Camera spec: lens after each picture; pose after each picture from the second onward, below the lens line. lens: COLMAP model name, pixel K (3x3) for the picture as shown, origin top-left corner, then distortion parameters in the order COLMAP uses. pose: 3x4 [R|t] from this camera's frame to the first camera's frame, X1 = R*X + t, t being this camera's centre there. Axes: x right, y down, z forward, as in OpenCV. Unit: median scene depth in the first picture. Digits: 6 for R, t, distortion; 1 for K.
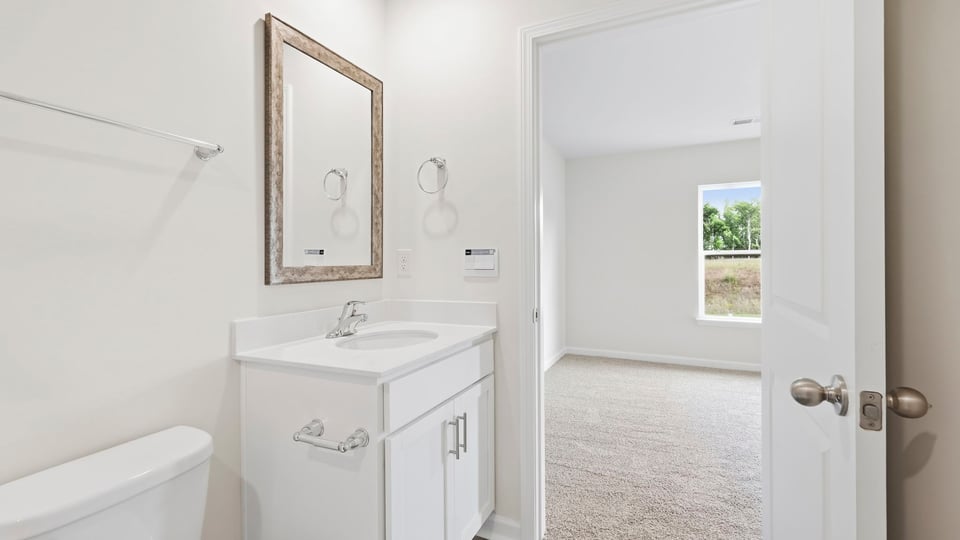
lens RADIAL K [[412.6, 0, 476.9], [0, 412.6, 267.6], [0, 0, 1]] dist [0.004157, 0.000137]
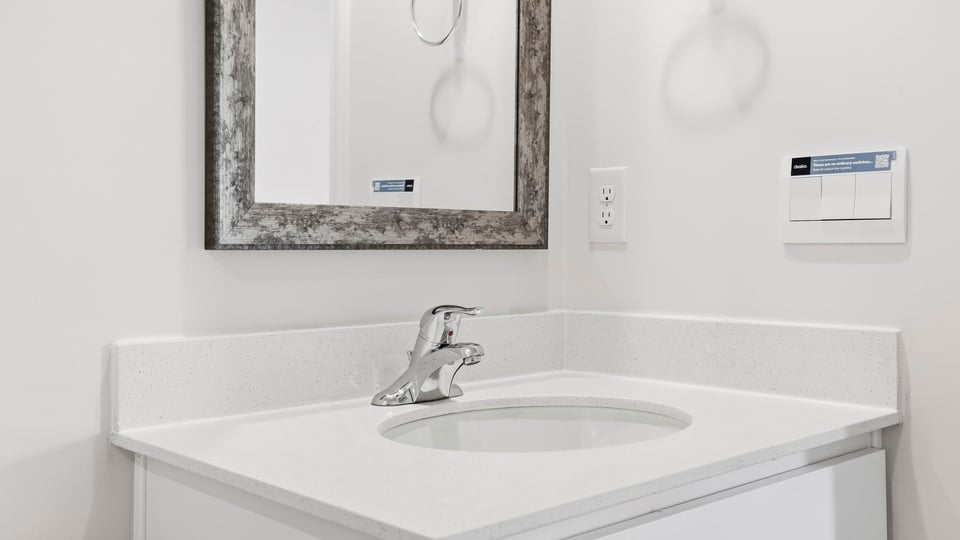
lens RADIAL K [[948.3, 0, 472.6], [0, 948.3, 254.0], [0, 0, 1]] dist [0.066577, 0.000000]
pose [[0.927775, 0.010202, -0.373001, 0.021861], [-0.011564, 0.999932, -0.001415, 0.038225], [0.372961, 0.005627, 0.927830, 0.256275]]
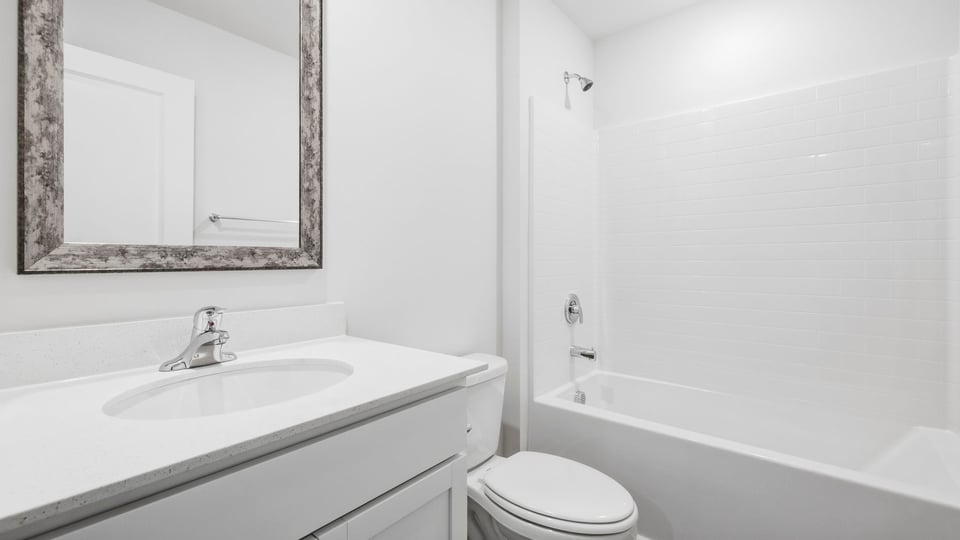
lens RADIAL K [[415.9, 0, 460.3], [0, 415.9, 258.7], [0, 0, 1]] dist [-0.000224, -0.000132]
pose [[0.967972, -0.012445, -0.250748, 0.131807], [0.006152, 0.999646, -0.025866, 0.034957], [0.250981, 0.023495, 0.967707, 0.457512]]
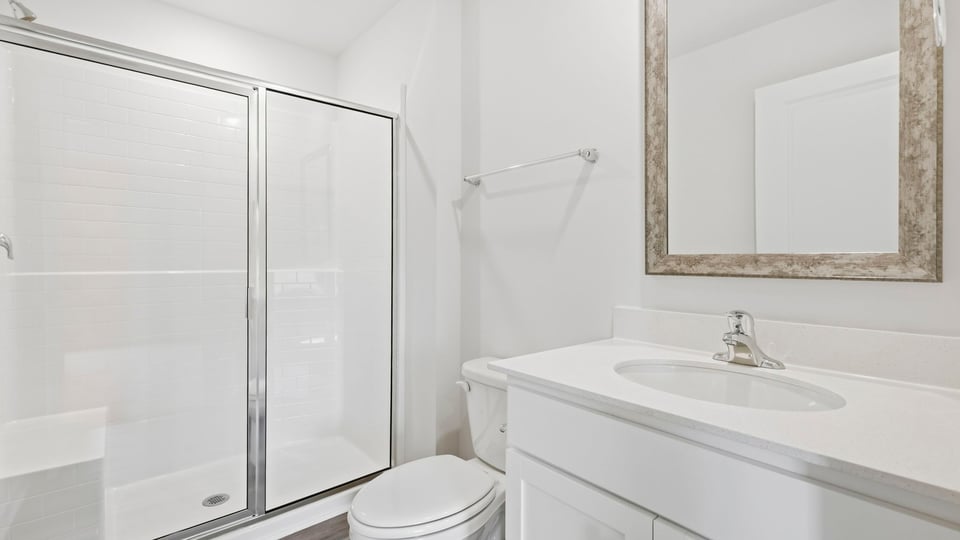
lens RADIAL K [[415.9, 0, 517.3], [0, 415.9, 276.0], [0, 0, 1]] dist [-0.000224, -0.000132]
pose [[-0.354448, 0.010700, -0.935015, 0.385092], [-0.034502, 0.999104, 0.024513, 0.027967], [0.934439, 0.040949, -0.353761, 0.900177]]
